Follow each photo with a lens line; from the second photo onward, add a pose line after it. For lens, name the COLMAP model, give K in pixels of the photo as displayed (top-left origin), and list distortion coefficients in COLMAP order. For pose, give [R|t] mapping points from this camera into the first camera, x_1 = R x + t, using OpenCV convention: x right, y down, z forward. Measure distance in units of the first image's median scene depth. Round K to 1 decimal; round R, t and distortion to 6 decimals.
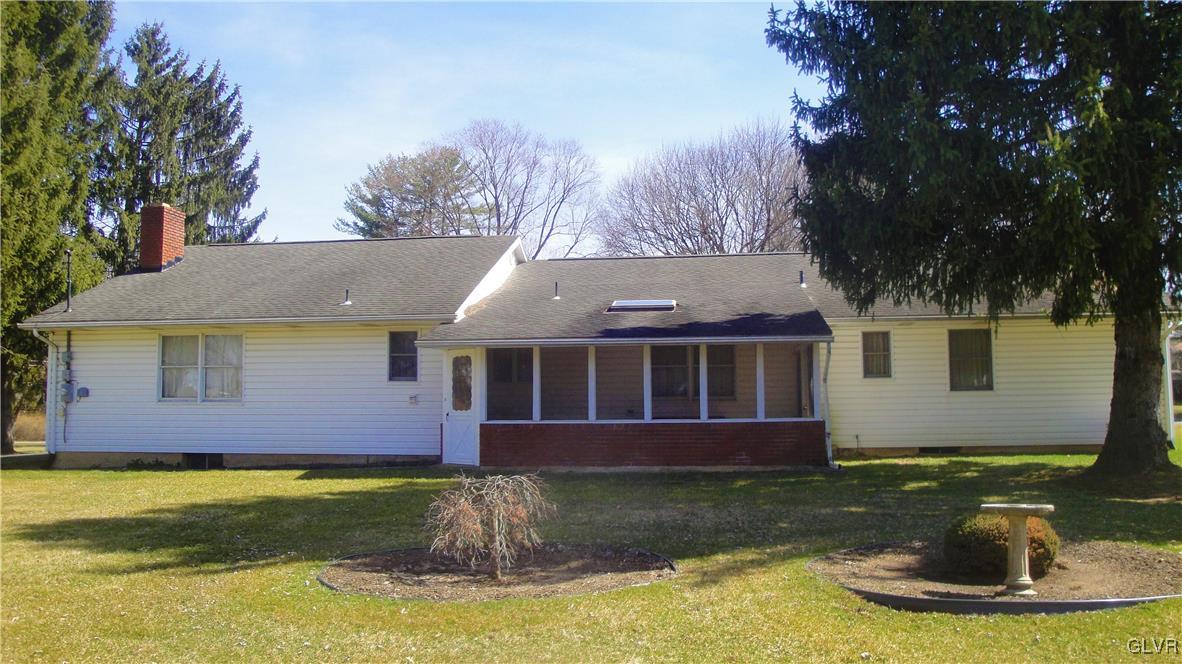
lens RADIAL K [[966.1, 0, 591.0], [0, 966.1, 332.0], [0, 0, 1]] dist [-0.183106, 0.160180]
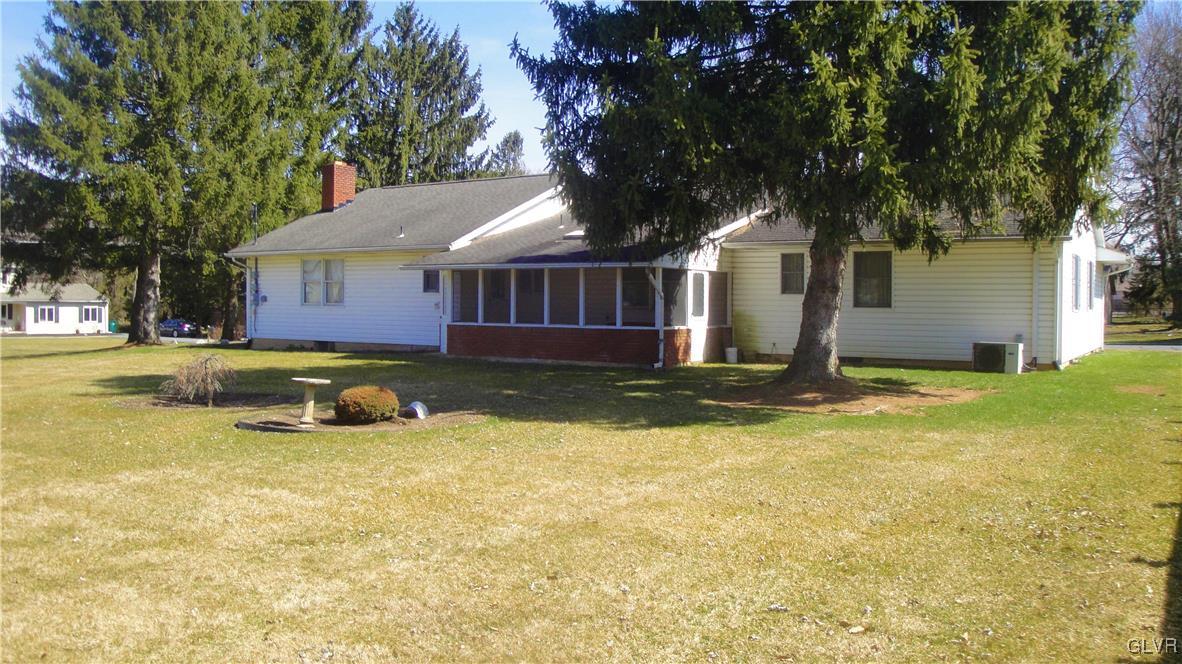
lens RADIAL K [[966.1, 0, 591.0], [0, 966.1, 332.0], [0, 0, 1]] dist [-0.183106, 0.160180]
pose [[0.899553, 0.029326, -0.435827, 0.597499], [0.016943, 0.994651, 0.101898, -0.028067], [0.436484, -0.099046, 0.894244, -0.139328]]
